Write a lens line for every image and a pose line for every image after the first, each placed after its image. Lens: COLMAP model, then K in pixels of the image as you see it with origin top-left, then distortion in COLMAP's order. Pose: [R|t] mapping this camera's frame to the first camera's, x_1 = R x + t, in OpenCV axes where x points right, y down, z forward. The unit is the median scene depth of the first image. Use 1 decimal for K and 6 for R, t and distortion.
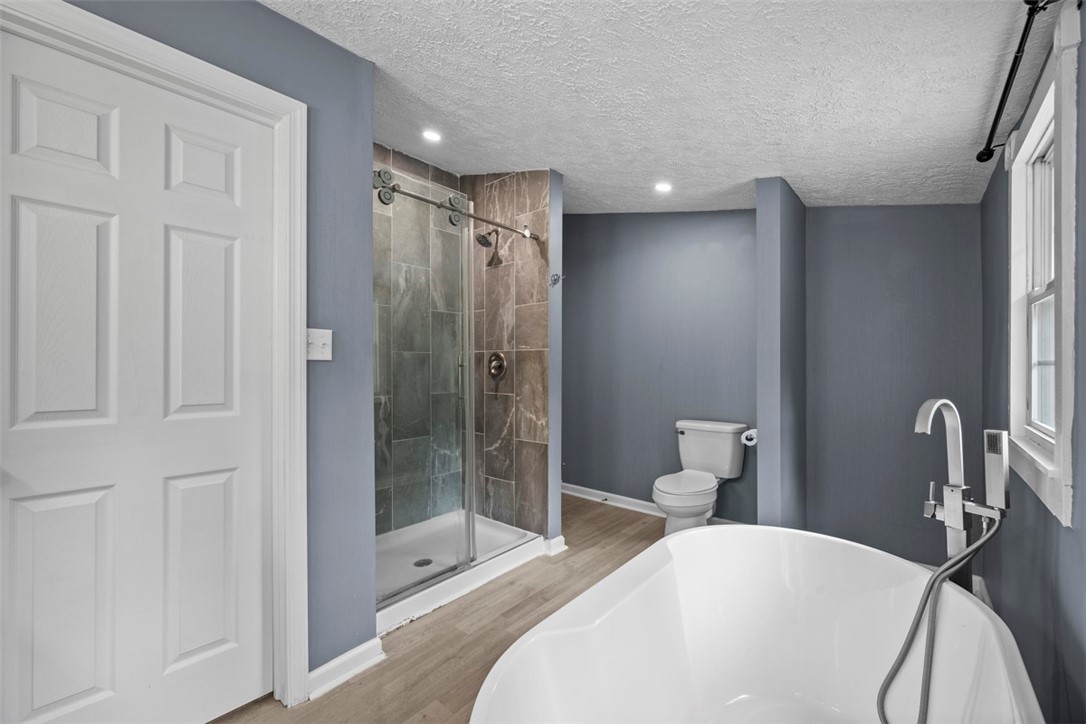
lens RADIAL K [[422.8, 0, 543.0], [0, 422.8, 362.0], [0, 0, 1]] dist [0.000265, -0.000004]
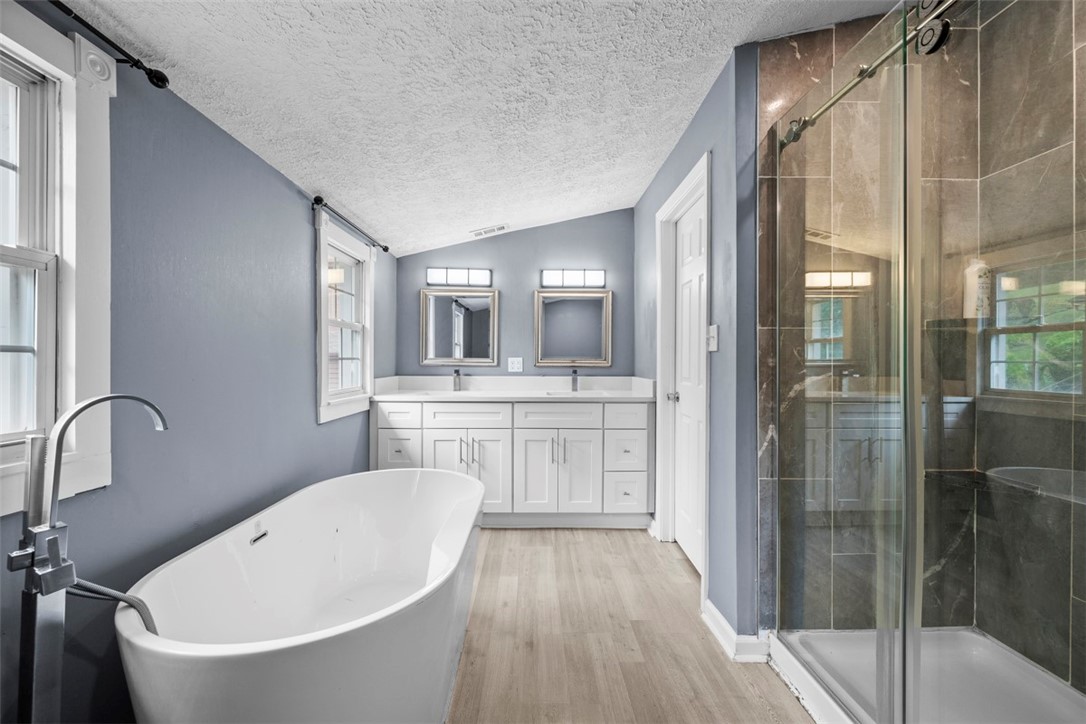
lens RADIAL K [[422.8, 0, 543.0], [0, 422.8, 362.0], [0, 0, 1]] dist [0.000265, -0.000004]
pose [[-0.733871, 0.001540, -0.679288, 0.609806], [0.007681, 0.999952, -0.006032, 0.025285], [0.679246, -0.009645, -0.733847, 1.457712]]
